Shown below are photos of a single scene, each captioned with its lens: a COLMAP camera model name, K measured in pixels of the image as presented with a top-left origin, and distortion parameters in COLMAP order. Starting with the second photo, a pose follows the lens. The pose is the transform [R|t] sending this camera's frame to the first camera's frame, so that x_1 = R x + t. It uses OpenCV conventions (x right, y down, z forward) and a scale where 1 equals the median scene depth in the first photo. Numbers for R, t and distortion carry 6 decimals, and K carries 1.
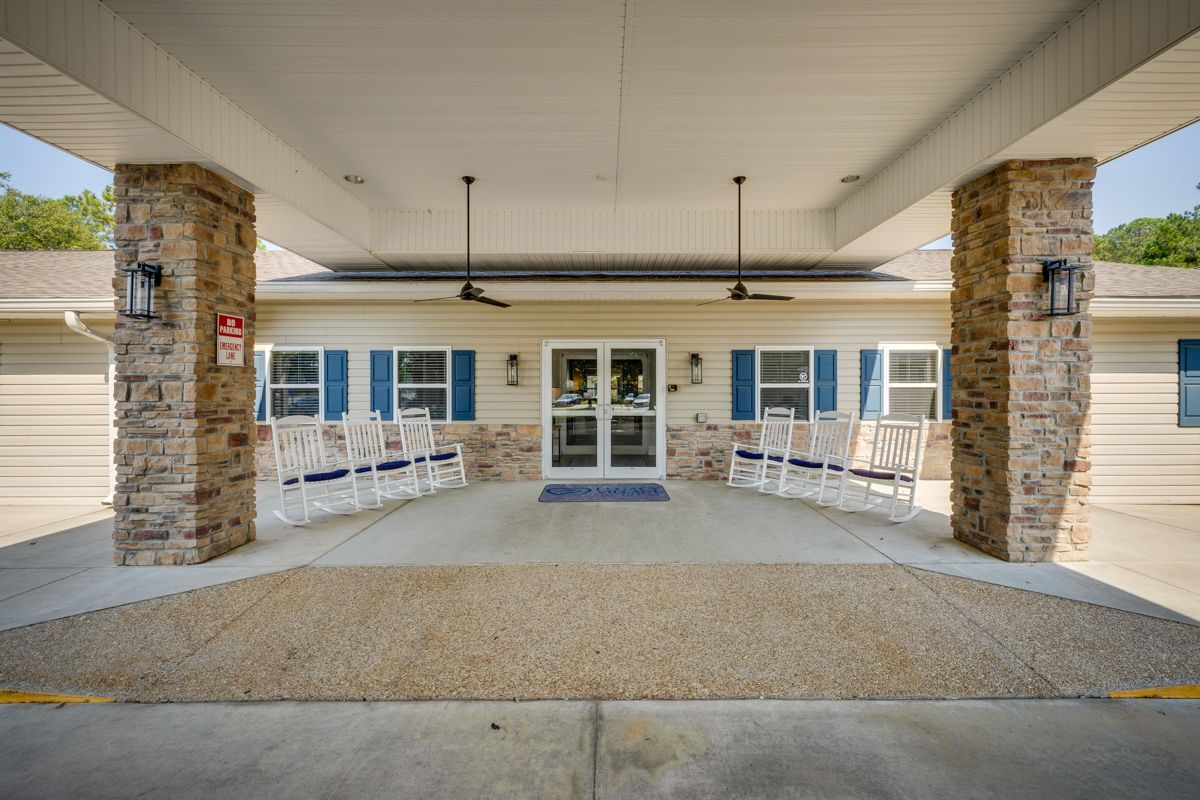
lens RADIAL K [[481.6, 0, 601.1], [0, 481.6, 394.5], [0, 0, 1]] dist [-0.000708, -0.000051]
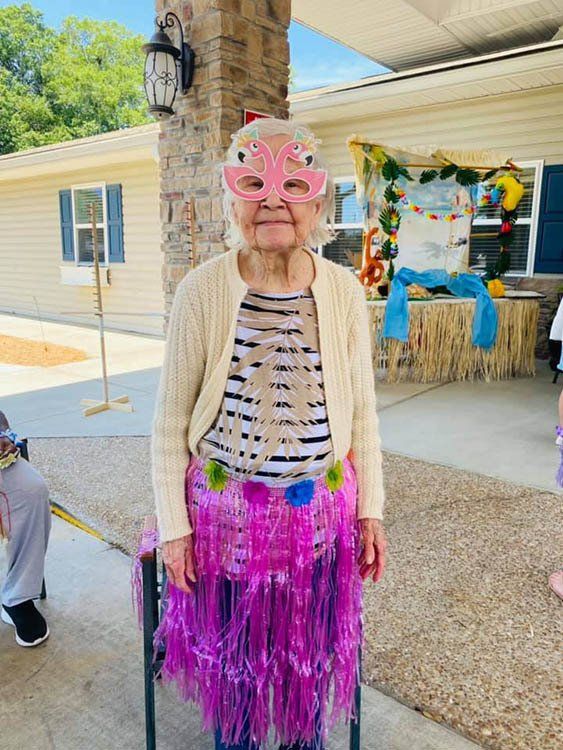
lens RADIAL K [[596.5, 0, 281.8], [0, 596.5, 374.7], [0, 0, 1]] dist [-0.003131, 0.002126]
pose [[0.766115, 0.138745, -0.627549, -0.068823], [-0.011295, 0.979176, 0.202697, 0.064067], [0.642605, -0.148201, 0.751728, 0.239635]]
